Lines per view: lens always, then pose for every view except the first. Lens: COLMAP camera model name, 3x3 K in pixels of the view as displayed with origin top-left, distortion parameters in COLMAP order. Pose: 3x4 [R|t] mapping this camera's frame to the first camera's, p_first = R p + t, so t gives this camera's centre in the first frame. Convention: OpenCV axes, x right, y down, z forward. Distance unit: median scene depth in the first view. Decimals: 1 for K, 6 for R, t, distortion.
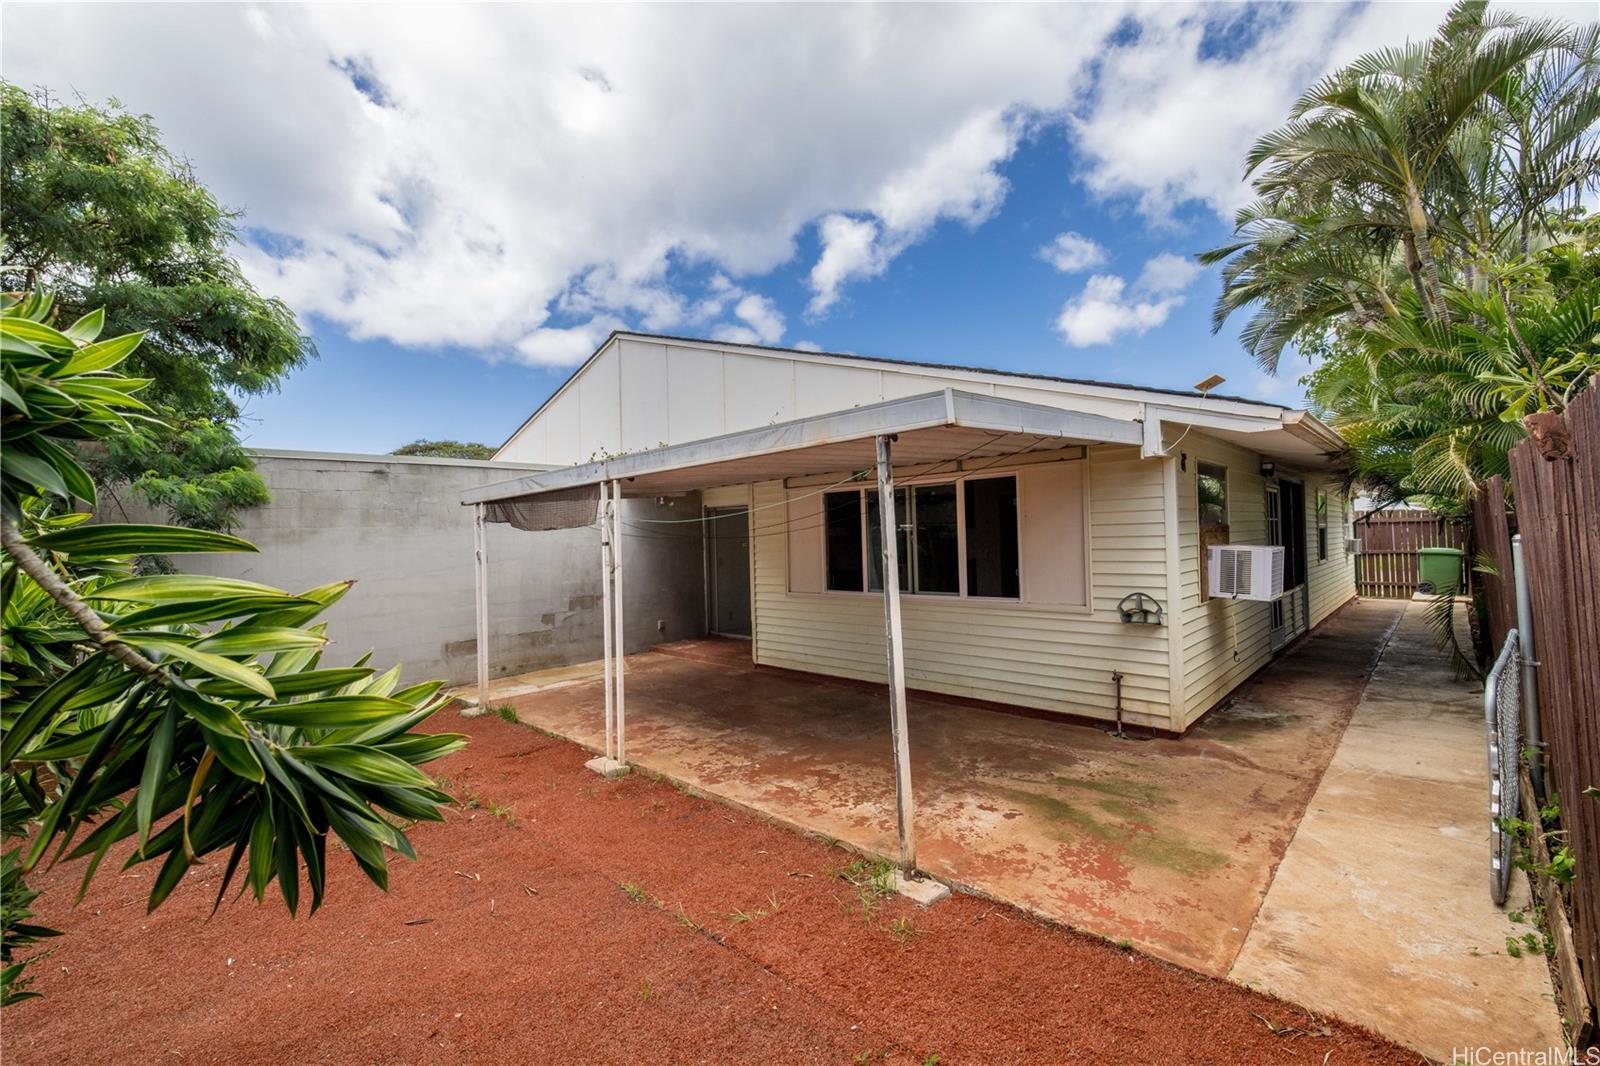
lens RADIAL K [[657.3, 0, 810.2], [0, 657.3, 523.8], [0, 0, 1]] dist [0.013065, 0.000232]
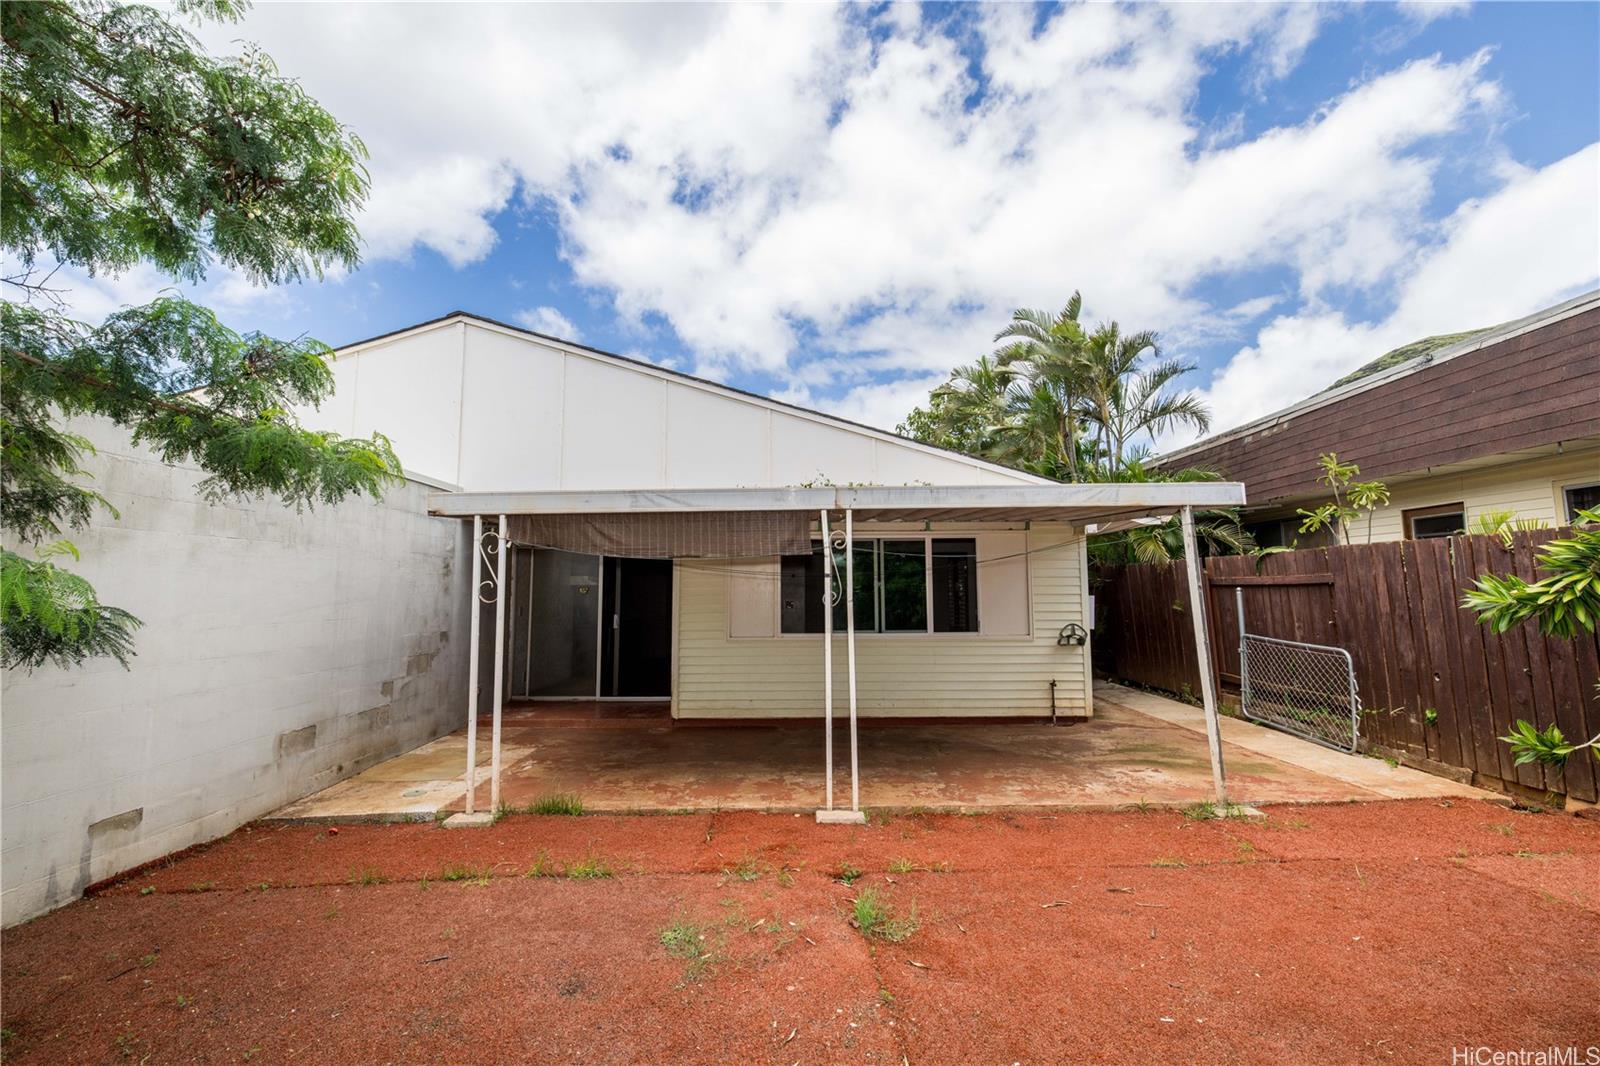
lens RADIAL K [[657.3, 0, 800.2], [0, 657.3, 528.3], [0, 0, 1]] dist [0.013065, 0.000232]
pose [[0.731276, 0.089796, 0.676145, -0.754794], [-0.030289, 0.994594, -0.099329, 0.044275], [-0.681409, 0.052158, 0.730042, 0.252329]]
